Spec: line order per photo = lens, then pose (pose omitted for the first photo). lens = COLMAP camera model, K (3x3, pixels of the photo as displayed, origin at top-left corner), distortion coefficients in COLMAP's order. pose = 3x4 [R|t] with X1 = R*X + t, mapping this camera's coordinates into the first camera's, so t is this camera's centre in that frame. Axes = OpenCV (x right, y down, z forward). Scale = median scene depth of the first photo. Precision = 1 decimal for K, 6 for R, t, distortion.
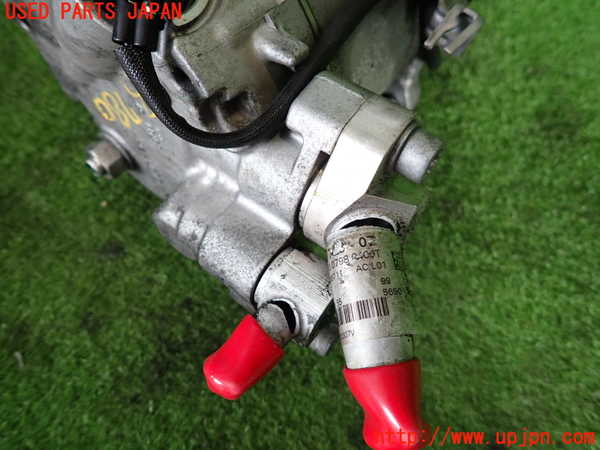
lens RADIAL K [[446.7, 0, 300.0], [0, 446.7, 225.0], [0, 0, 1]] dist [0.011745, -0.001878]
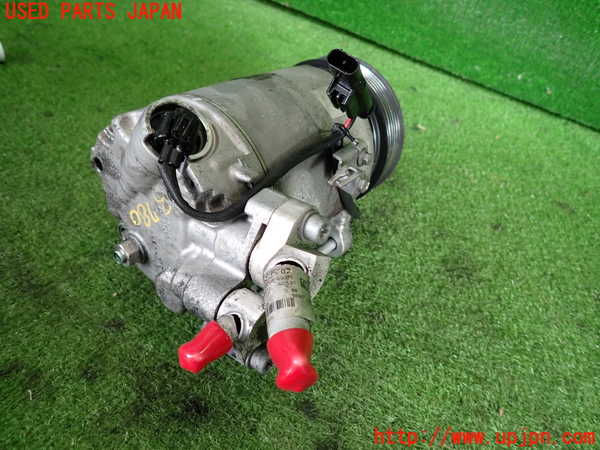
lens RADIAL K [[446.7, 0, 300.0], [0, 446.7, 225.0], [0, 0, 1]] dist [0.011745, -0.001878]
pose [[0.999067, 0.037845, 0.020800, 0.098860], [-0.025274, 0.902969, -0.428961, 0.370257], [-0.035015, 0.428035, 0.903084, -0.379590]]
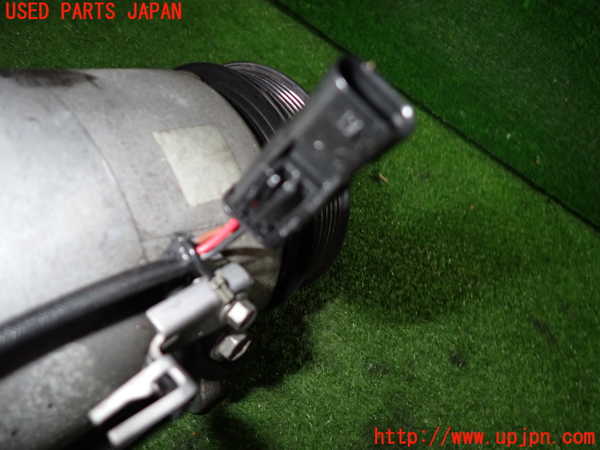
lens RADIAL K [[446.7, 0, 300.0], [0, 446.7, 225.0], [0, 0, 1]] dist [0.011745, -0.001878]
pose [[0.965557, 0.225447, 0.129897, 0.305426], [-0.150972, 0.892040, -0.425995, -0.301597], [-0.211913, 0.391711, 0.895352, 0.176065]]
